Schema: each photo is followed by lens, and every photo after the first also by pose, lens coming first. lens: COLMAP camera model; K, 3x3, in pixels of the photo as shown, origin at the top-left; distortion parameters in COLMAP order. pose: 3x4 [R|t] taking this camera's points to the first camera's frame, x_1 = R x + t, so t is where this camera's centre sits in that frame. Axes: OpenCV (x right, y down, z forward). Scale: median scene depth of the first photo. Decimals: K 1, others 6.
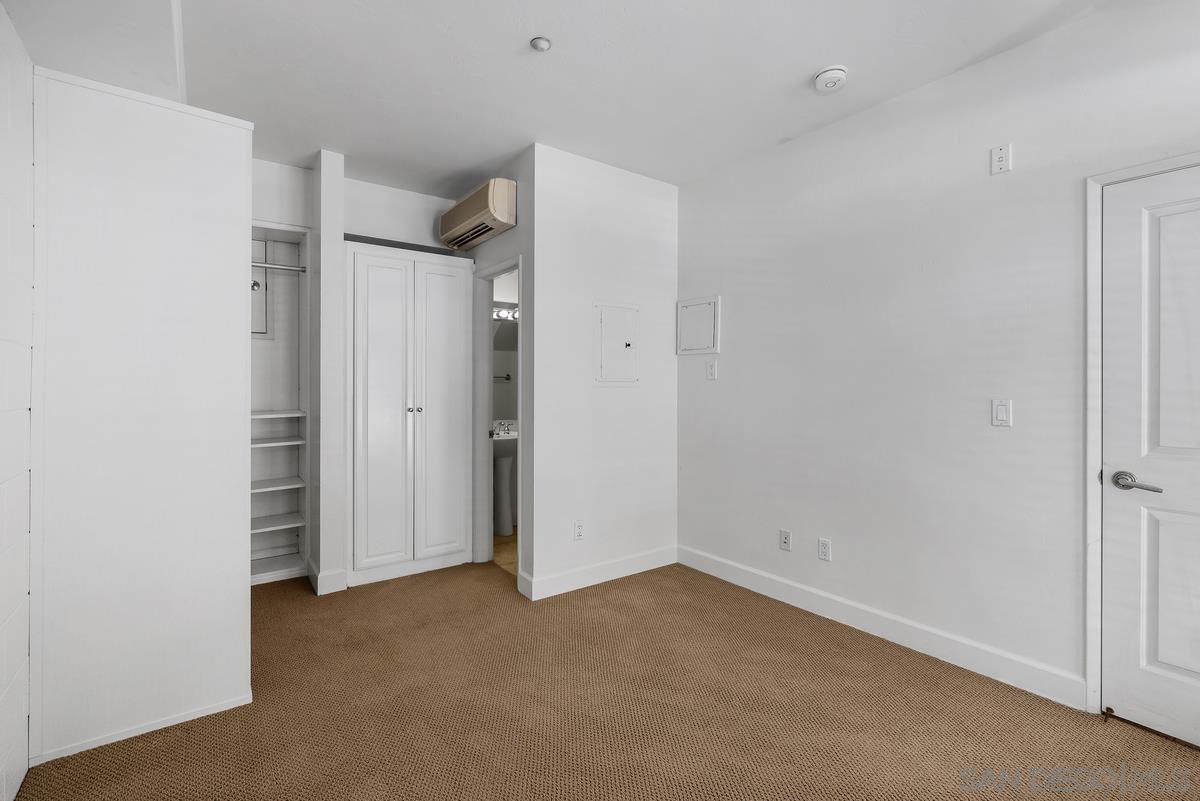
lens RADIAL K [[532.7, 0, 599.2], [0, 532.7, 388.6], [0, 0, 1]] dist [-0.000586, -0.000138]
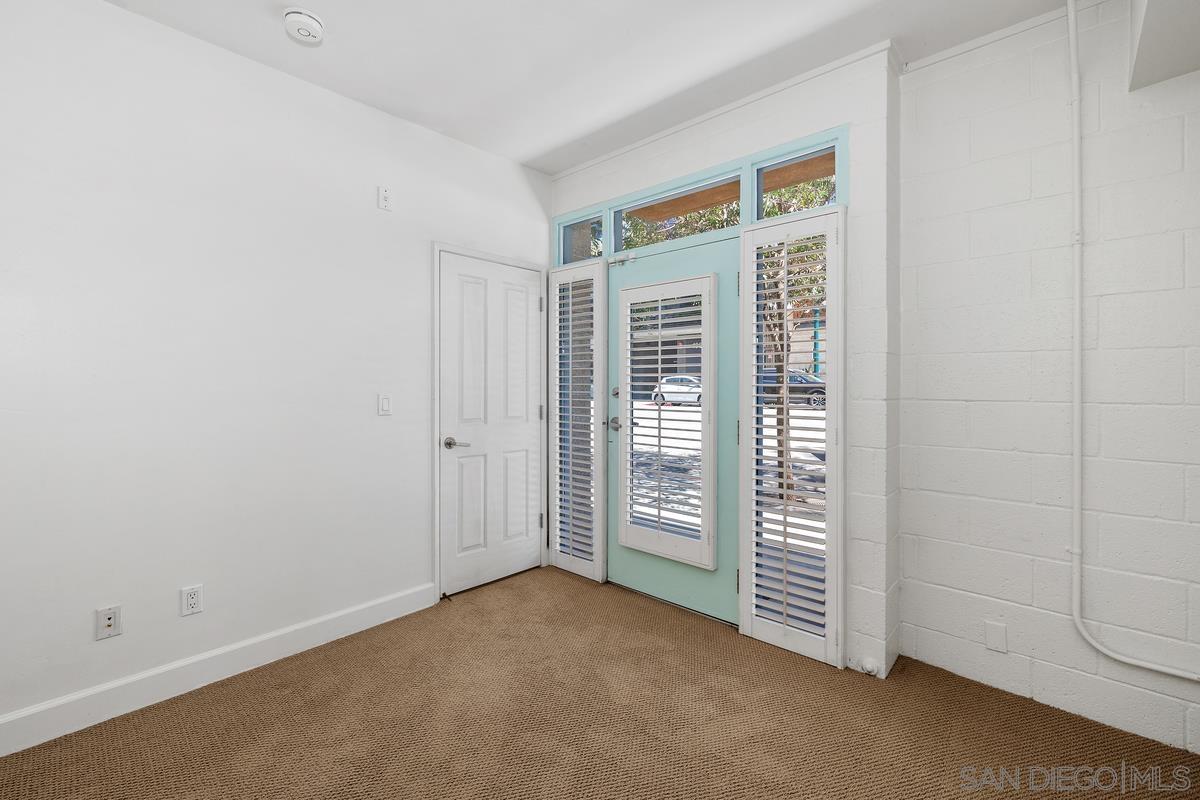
lens RADIAL K [[515.4, 0, 598.2], [0, 515.4, 383.1], [0, 0, 1]] dist [0.001458, 0.000386]
pose [[-0.188943, 0.000660, 0.981988, -0.564202], [0.001007, 0.999999, -0.000478, -0.003801], [-0.981987, 0.000899, -0.188944, 0.813577]]
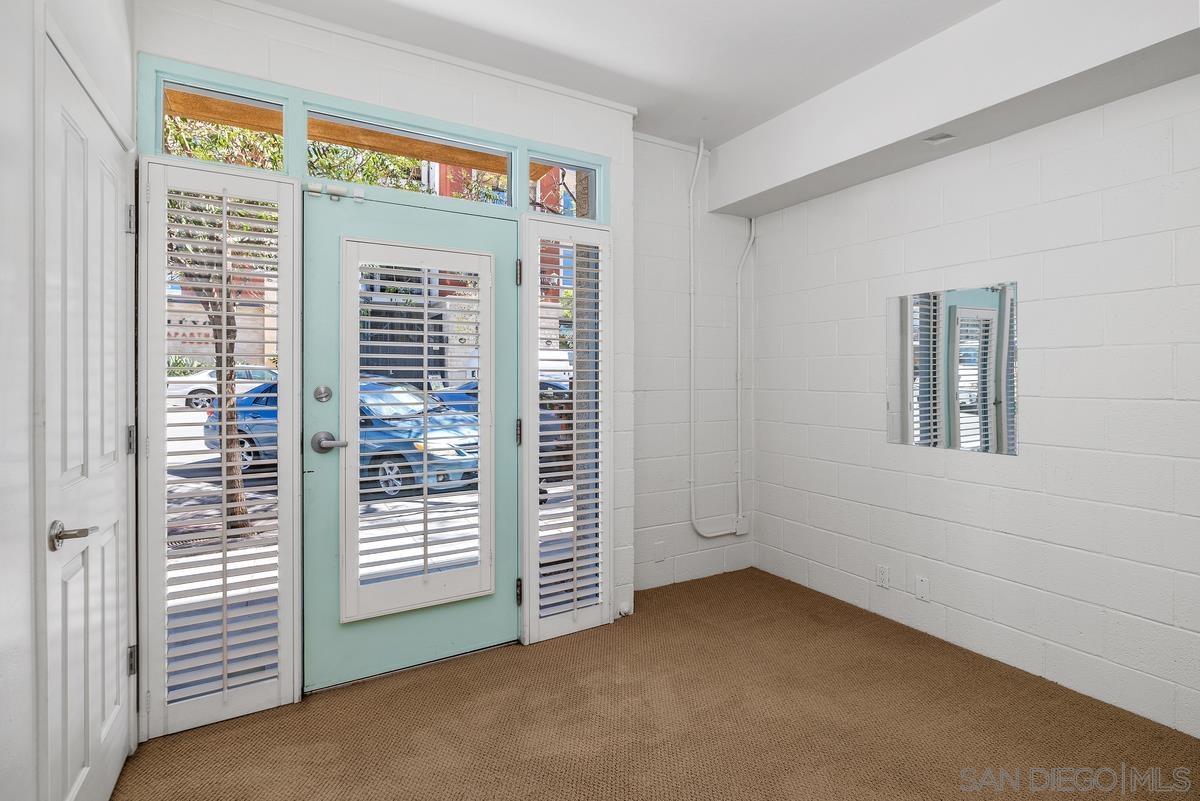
lens RADIAL K [[559.2, 0, 601.9], [0, 559.2, 382.8], [0, 0, 1]] dist [-0.001113, -0.000119]
pose [[-0.993837, 0.000637, 0.110850, 0.280564], [0.001472, 0.999971, 0.007457, -0.005339], [-0.110842, 0.007574, -0.993809, 1.481783]]
